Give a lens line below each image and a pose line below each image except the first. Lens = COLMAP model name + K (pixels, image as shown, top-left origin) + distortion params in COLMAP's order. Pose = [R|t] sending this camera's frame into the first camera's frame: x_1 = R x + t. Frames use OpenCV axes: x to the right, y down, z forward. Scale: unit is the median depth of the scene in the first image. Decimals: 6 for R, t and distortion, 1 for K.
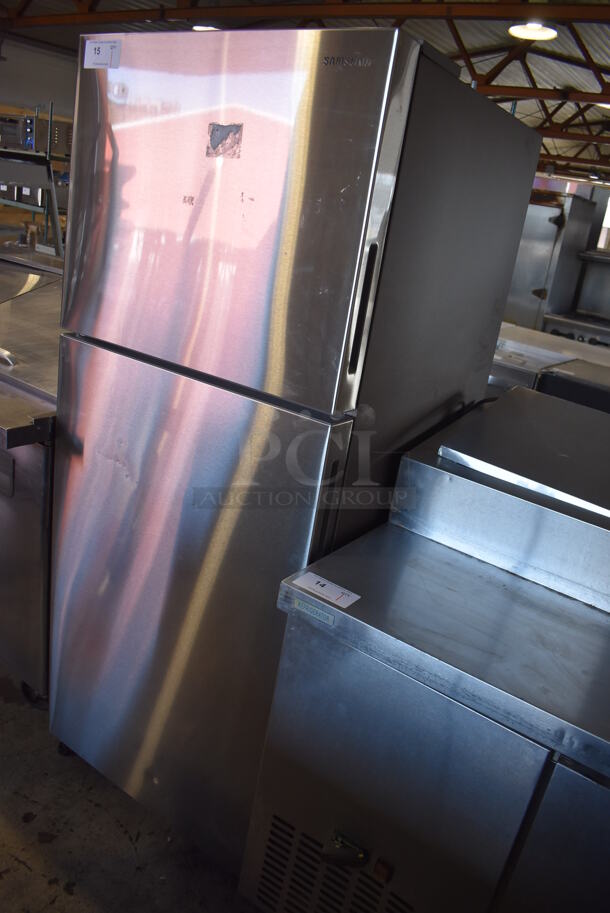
lens RADIAL K [[708.9, 0, 315.4], [0, 708.9, 456.8], [0, 0, 1]] dist [-0.087483, 0.005546]
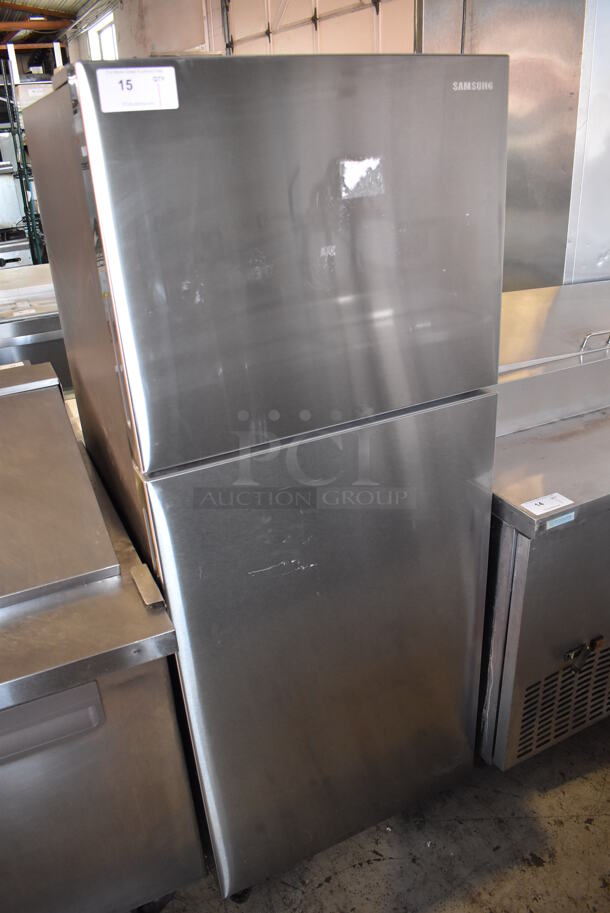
lens RADIAL K [[708.9, 0, 315.4], [0, 708.9, 456.8], [0, 0, 1]] dist [-0.087483, 0.005546]
pose [[0.464242, -0.527956, 0.711155, -0.921532], [0.404108, 0.840738, 0.360356, -0.455619], [-0.788147, 0.120091, 0.603657, 0.482440]]
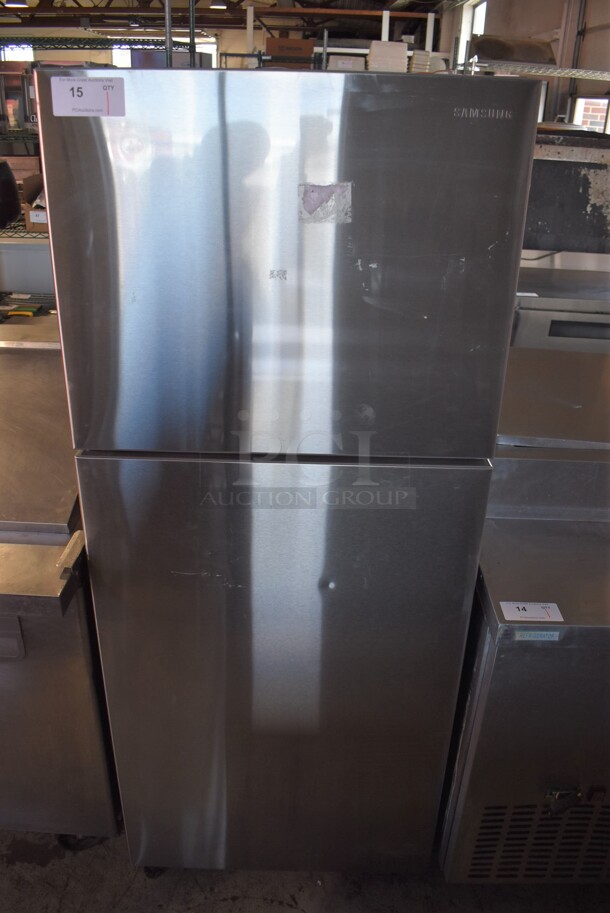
lens RADIAL K [[734.9, 0, 316.5], [0, 734.9, 454.8], [0, 0, 1]] dist [-0.088056, 0.007082]
pose [[0.822113, -0.352834, 0.446809, -0.589387], [0.275097, 0.933295, 0.230830, -0.339709], [-0.498449, -0.066853, 0.864337, 0.188599]]
